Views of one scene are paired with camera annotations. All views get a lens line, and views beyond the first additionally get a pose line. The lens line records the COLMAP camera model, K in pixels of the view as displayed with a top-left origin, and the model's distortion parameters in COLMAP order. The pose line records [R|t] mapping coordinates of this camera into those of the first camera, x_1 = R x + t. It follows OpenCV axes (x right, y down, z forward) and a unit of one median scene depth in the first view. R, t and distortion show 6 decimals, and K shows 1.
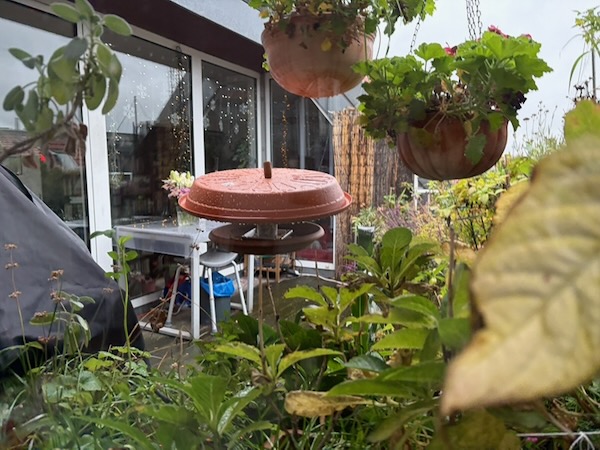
lens RADIAL K [[452.7, 0, 300.1], [0, 452.7, 225.1], [0, 0, 1]] dist [0.004370, 0.000711]
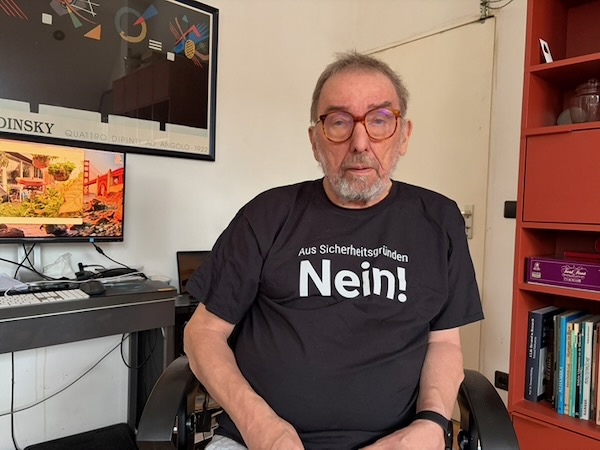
lens RADIAL K [[452.7, 0, 300.1], [0, 452.7, 223.4], [0, 0, 1]] dist [0.004370, 0.000711]
pose [[0.730423, 0.010161, 0.682919, -1.839387], [-0.054164, 0.997602, 0.043088, 0.052123], [-0.680844, -0.068462, 0.729222, -6.998371]]
